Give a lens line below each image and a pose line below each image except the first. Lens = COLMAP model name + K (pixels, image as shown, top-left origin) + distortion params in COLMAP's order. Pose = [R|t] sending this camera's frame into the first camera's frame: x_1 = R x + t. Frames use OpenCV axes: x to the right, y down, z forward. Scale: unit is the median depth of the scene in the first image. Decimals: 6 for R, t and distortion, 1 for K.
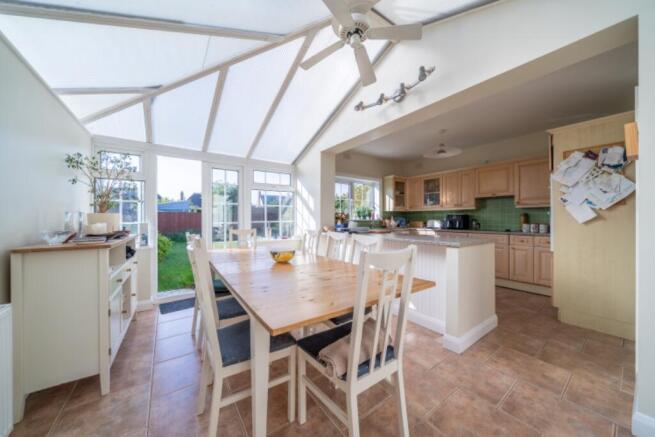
lens RADIAL K [[226.1, 0, 325.3], [0, 226.1, 222.6], [0, 0, 1]] dist [-0.010508, 0.000007]
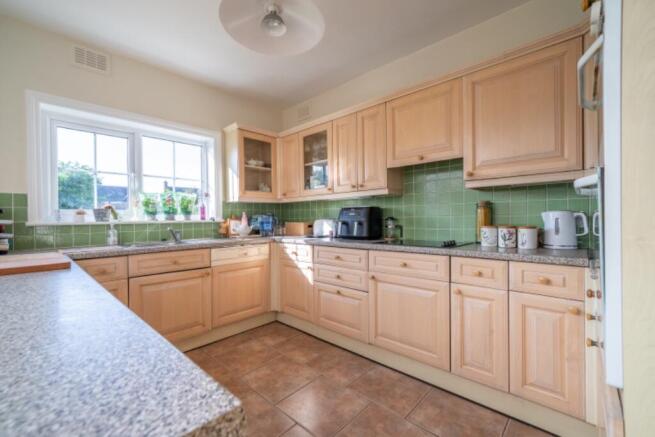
lens RADIAL K [[281.7, 0, 327.9], [0, 281.7, 225.7], [0, 0, 1]] dist [-0.000998, -0.000077]
pose [[0.978265, -0.016539, 0.206698, 0.397403], [0.014701, 0.999838, 0.010425, -0.005160], [-0.206837, -0.007160, 0.978349, 0.441016]]
